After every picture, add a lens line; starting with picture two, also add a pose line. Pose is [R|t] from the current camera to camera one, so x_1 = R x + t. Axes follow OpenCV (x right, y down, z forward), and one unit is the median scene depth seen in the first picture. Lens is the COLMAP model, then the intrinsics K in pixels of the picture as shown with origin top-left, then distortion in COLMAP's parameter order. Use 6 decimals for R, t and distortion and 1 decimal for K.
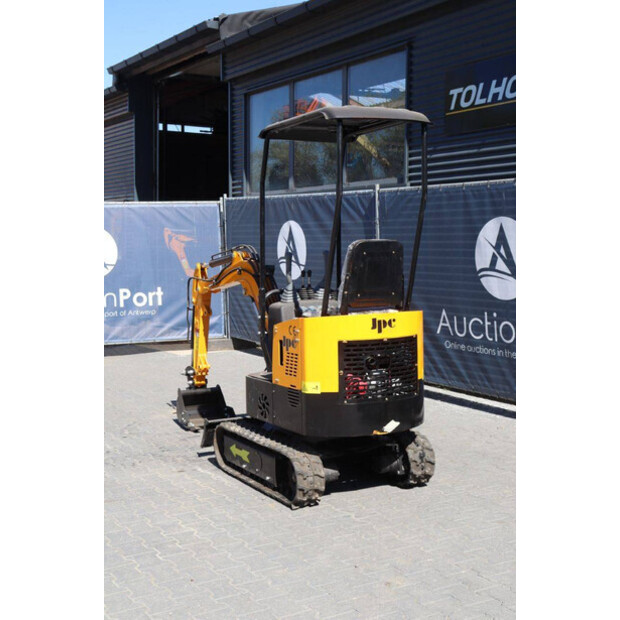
lens RADIAL K [[914.5, 0, 310.0], [0, 914.5, 310.0], [0, 0, 1]] dist [0.003833, 0.565788]
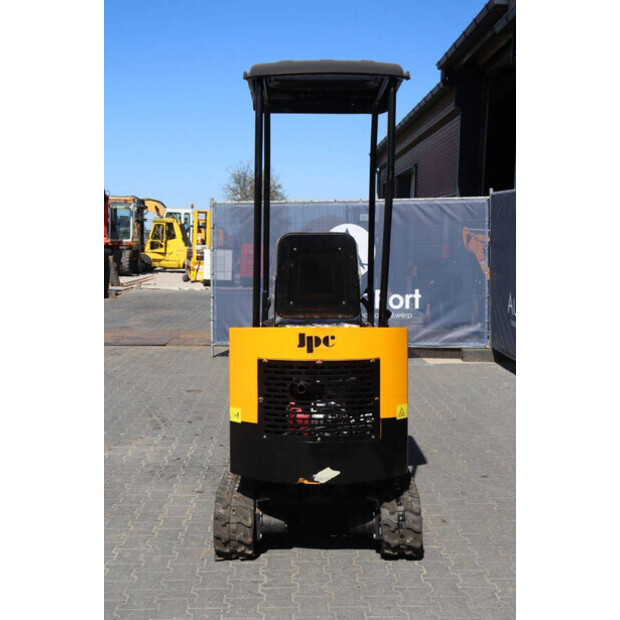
lens RADIAL K [[897.6, 0, 310.0], [0, 897.6, 310.0], [0, 0, 1]] dist [0.052724, 0.070118]
pose [[0.872726, 0.047399, -0.485905, 0.401011], [-0.048538, 0.998769, 0.010249, -0.017033], [0.485792, 0.014640, 0.873952, 0.304130]]
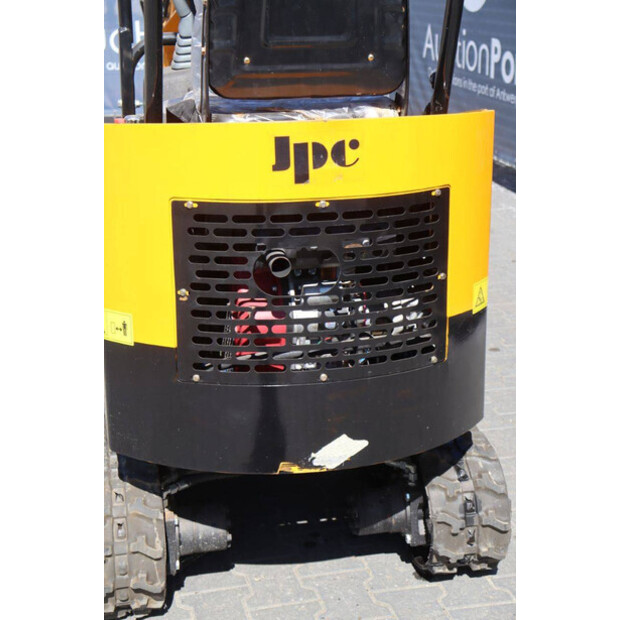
lens RADIAL K [[1123.3, 0, 310.0], [0, 1123.3, 310.0], [0, 0, 1]] dist [0.198613, 0.054316]
pose [[0.956394, 0.094130, -0.276497, 0.175476], [-0.030738, 0.973826, 0.225206, -0.019164], [0.290459, -0.206887, 0.934254, 0.558782]]
